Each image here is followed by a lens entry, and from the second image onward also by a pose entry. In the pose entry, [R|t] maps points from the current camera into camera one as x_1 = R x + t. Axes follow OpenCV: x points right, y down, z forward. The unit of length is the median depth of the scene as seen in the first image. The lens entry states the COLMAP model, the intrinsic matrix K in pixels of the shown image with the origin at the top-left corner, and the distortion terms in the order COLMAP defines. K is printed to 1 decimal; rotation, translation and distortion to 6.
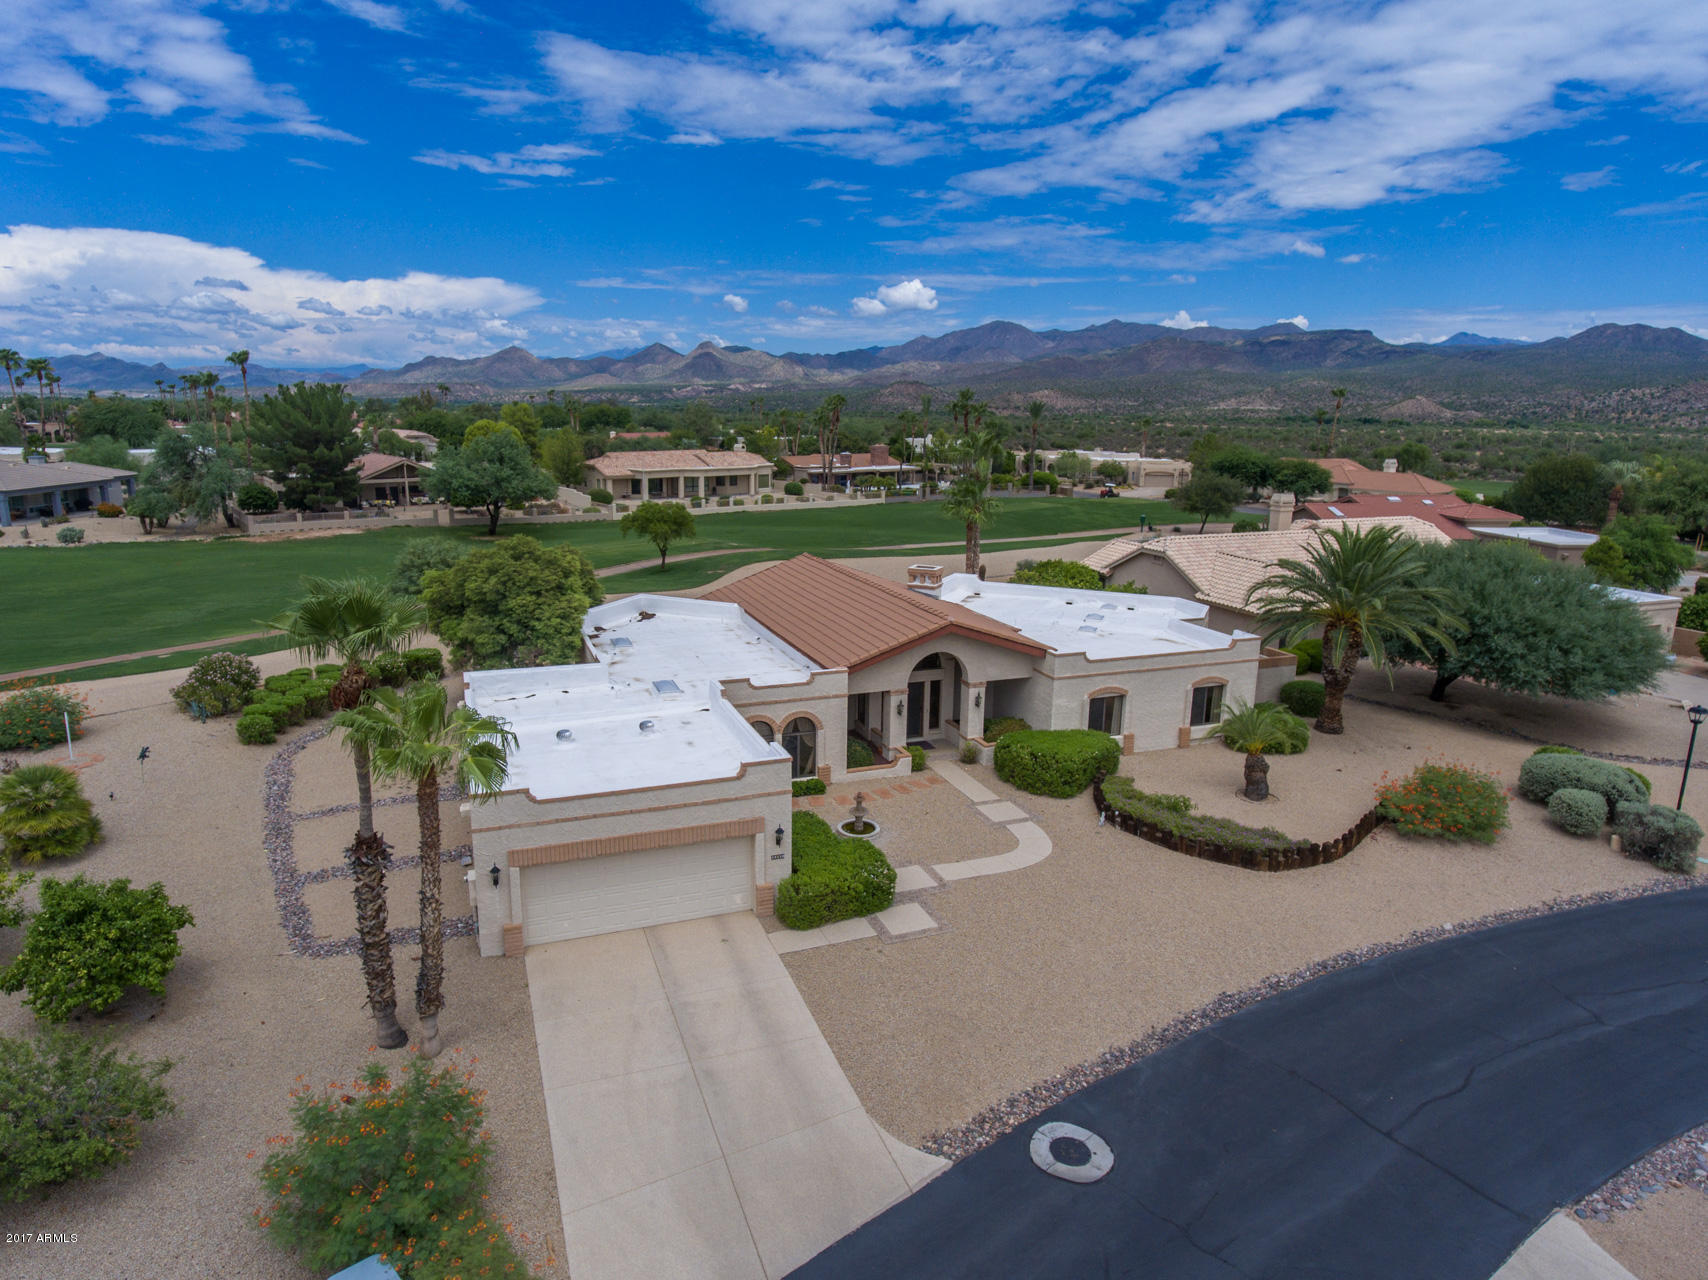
lens RADIAL K [[1036.6, 0, 815.0], [0, 1036.6, 633.5], [0, 0, 1]] dist [-0.002928, -0.001101]
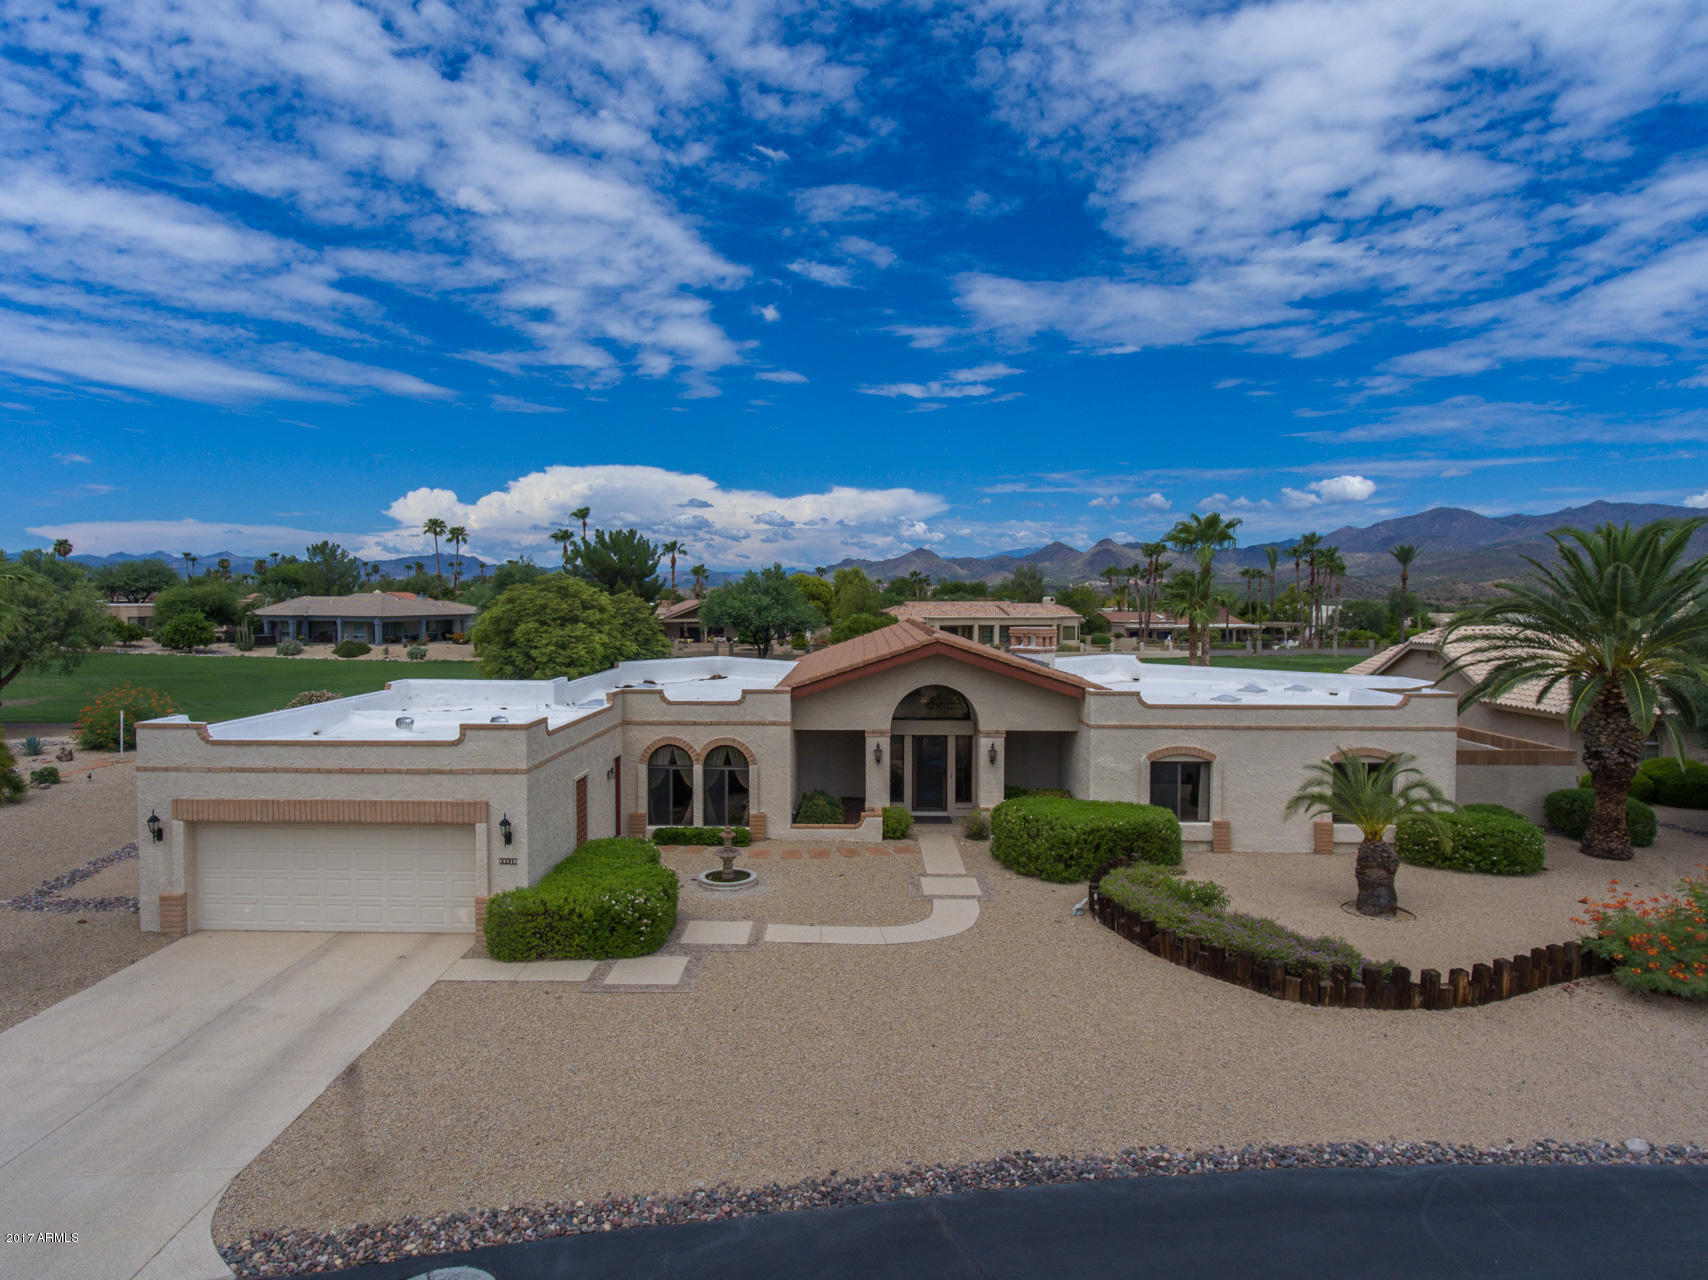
lens RADIAL K [[1023.8, 0, 807.3], [0, 1023.8, 641.3], [0, 0, 1]] dist [0.000232, -0.001990]
pose [[0.924323, 0.010813, -0.381457, 0.079648], [-0.079385, 0.983179, -0.164490, 0.029372], [0.373262, 0.182324, 0.909634, 0.068131]]
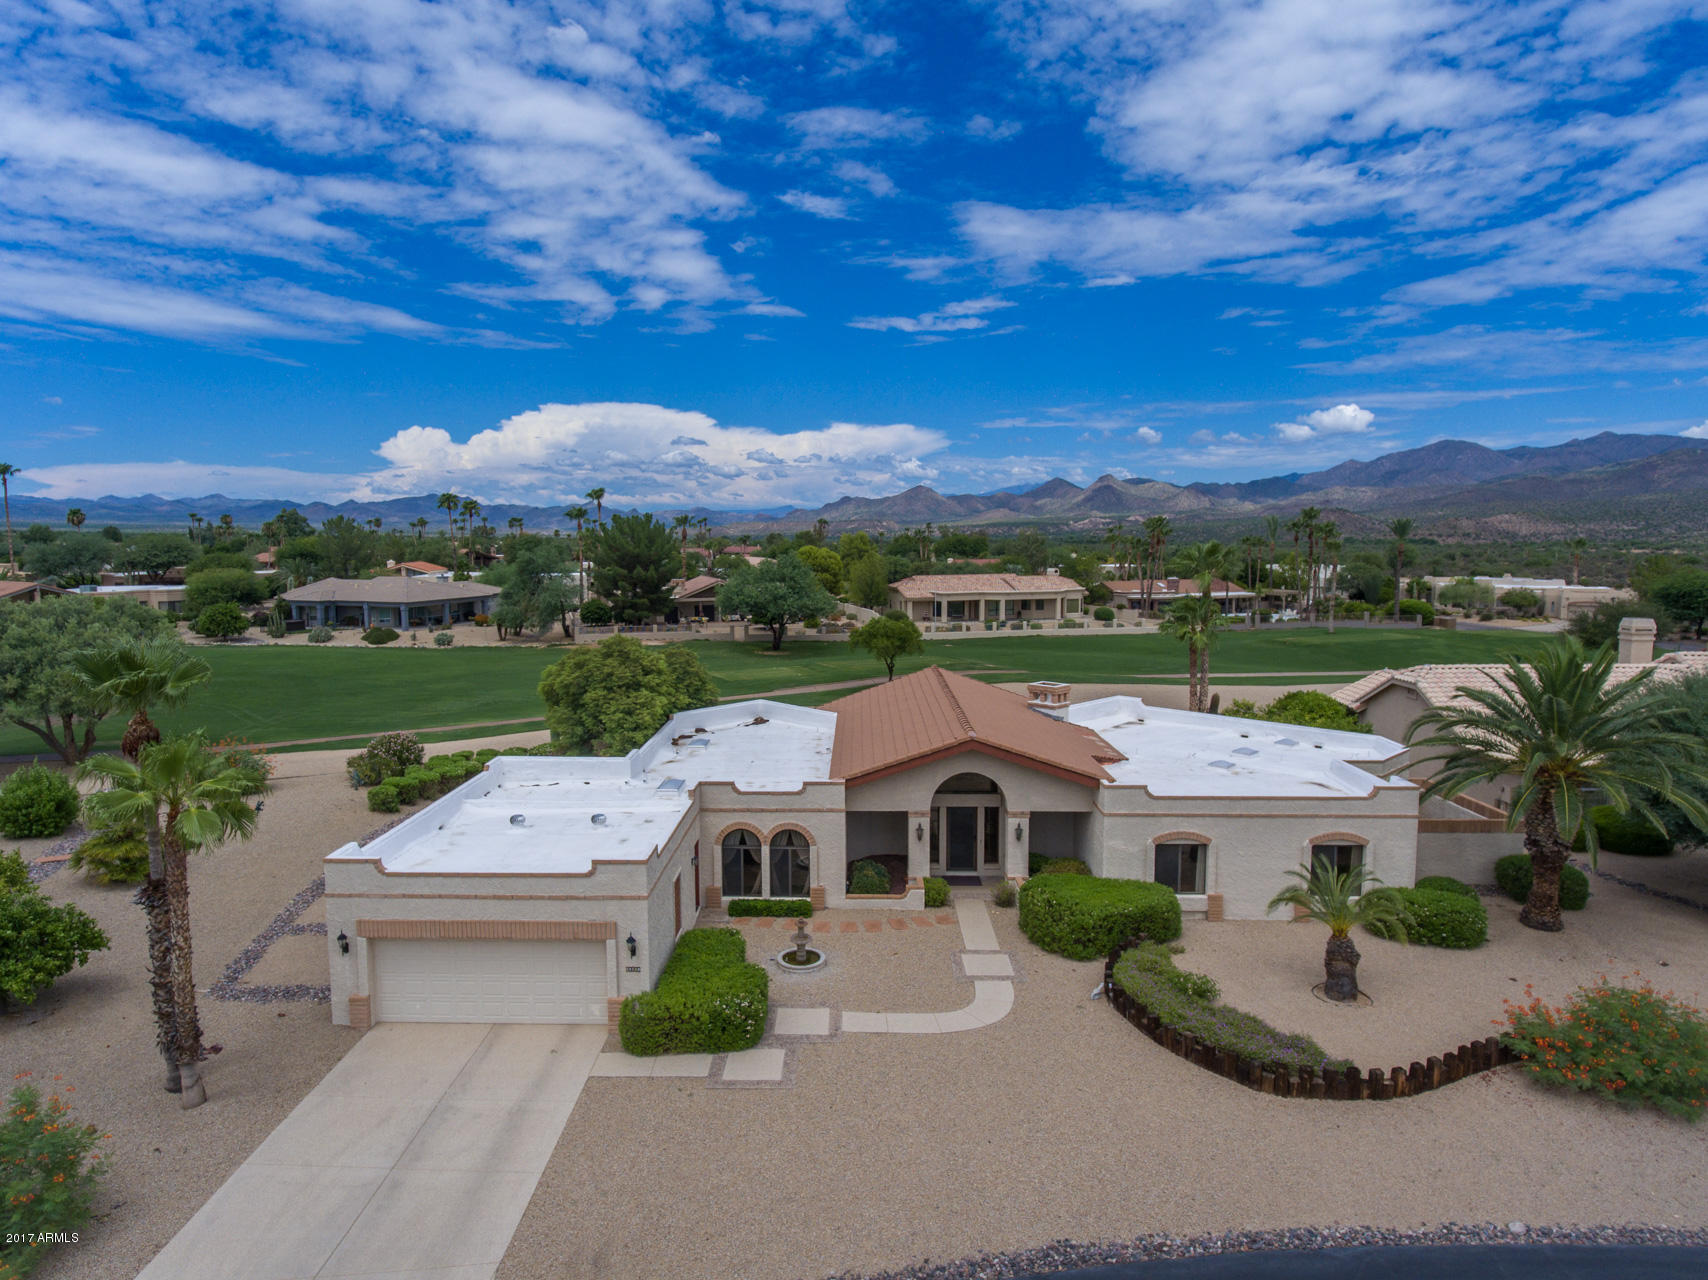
lens RADIAL K [[1028.8, 0, 804.4], [0, 1028.8, 636.3], [0, 0, 1]] dist [0.001225, -0.003114]
pose [[0.924191, 0.023375, -0.381213, 0.079959], [-0.069921, 0.991611, -0.108711, 0.002022], [0.375475, 0.127125, 0.918073, 0.032633]]
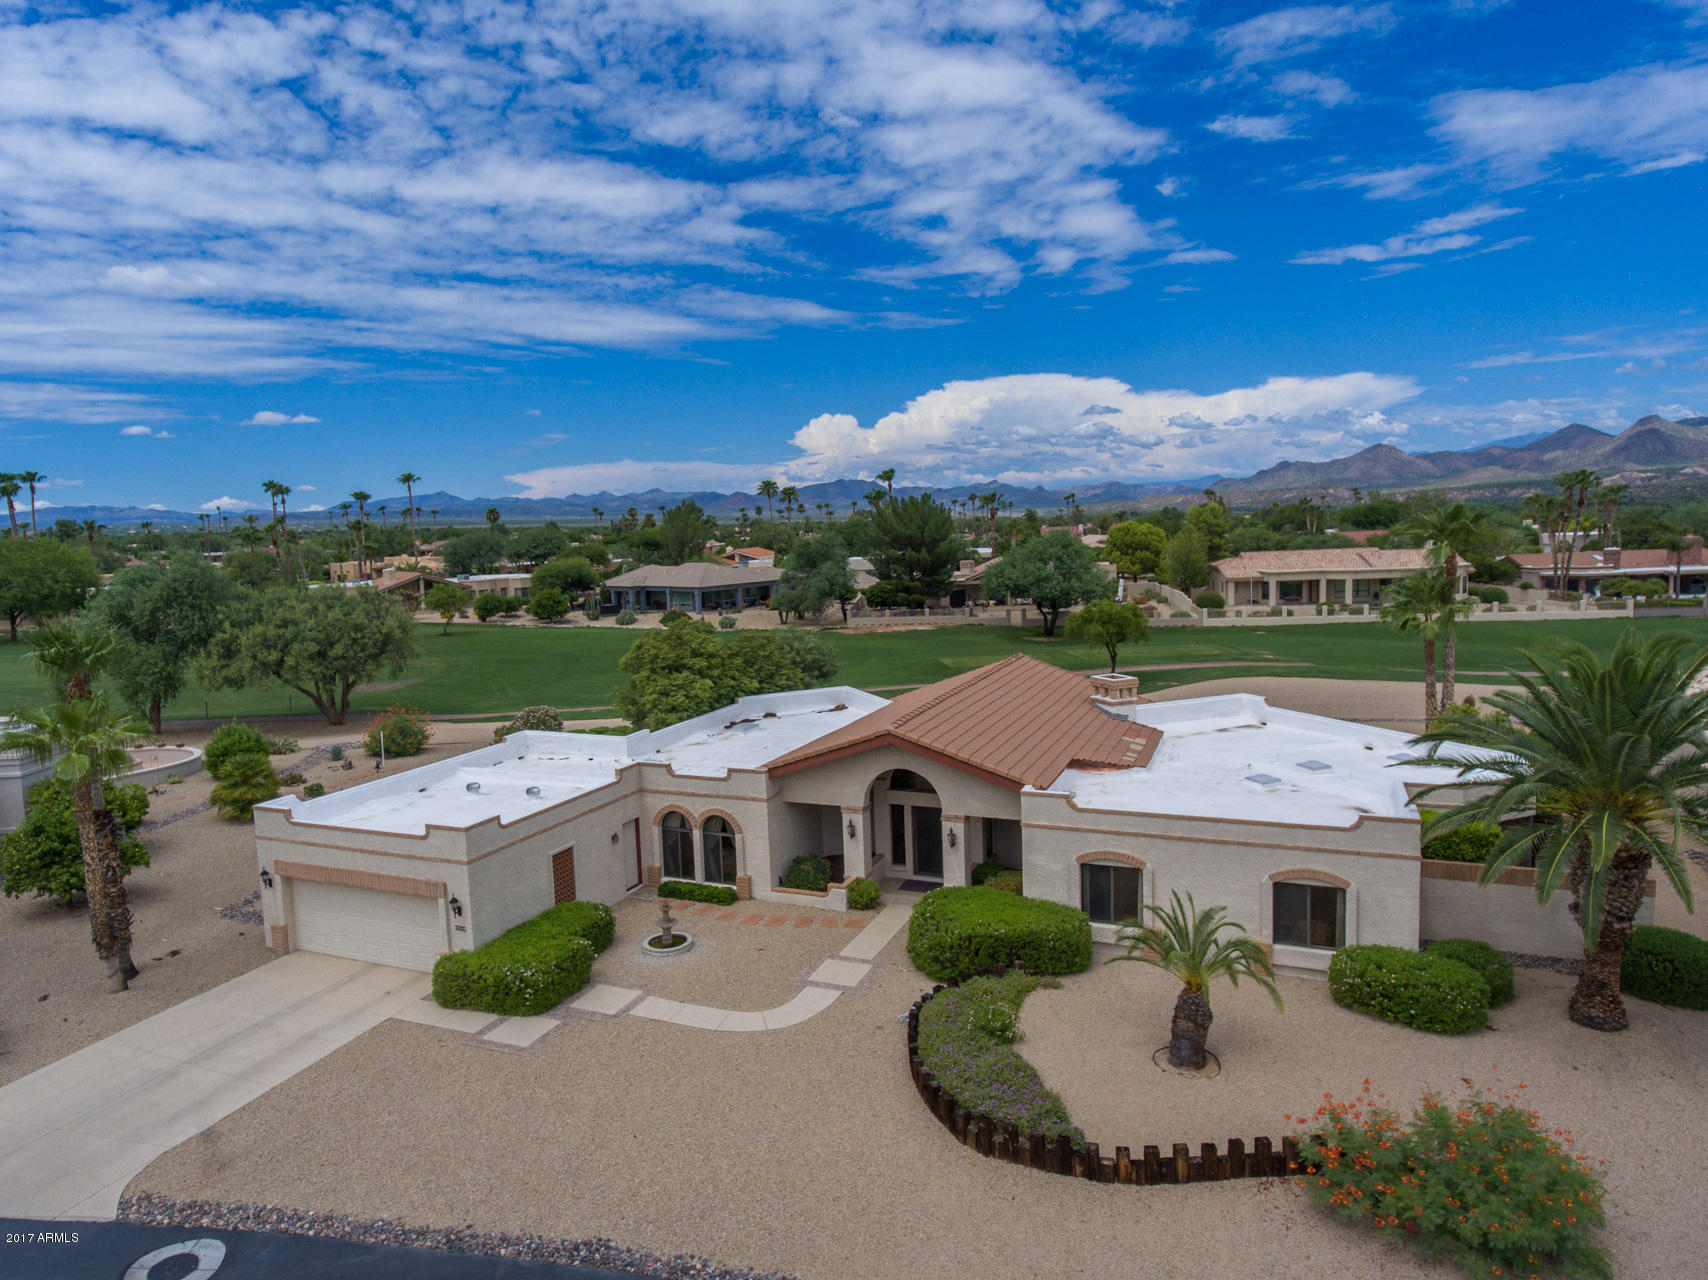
lens RADIAL K [[1073.8, 0, 793.6], [0, 1073.8, 638.6], [0, 0, 1]] dist [-0.000187, 0.000496]
pose [[0.707829, 0.039321, -0.705289, 0.161918], [-0.111107, 0.992219, -0.056188, -0.006636], [0.697592, 0.118134, 0.706690, 0.083321]]
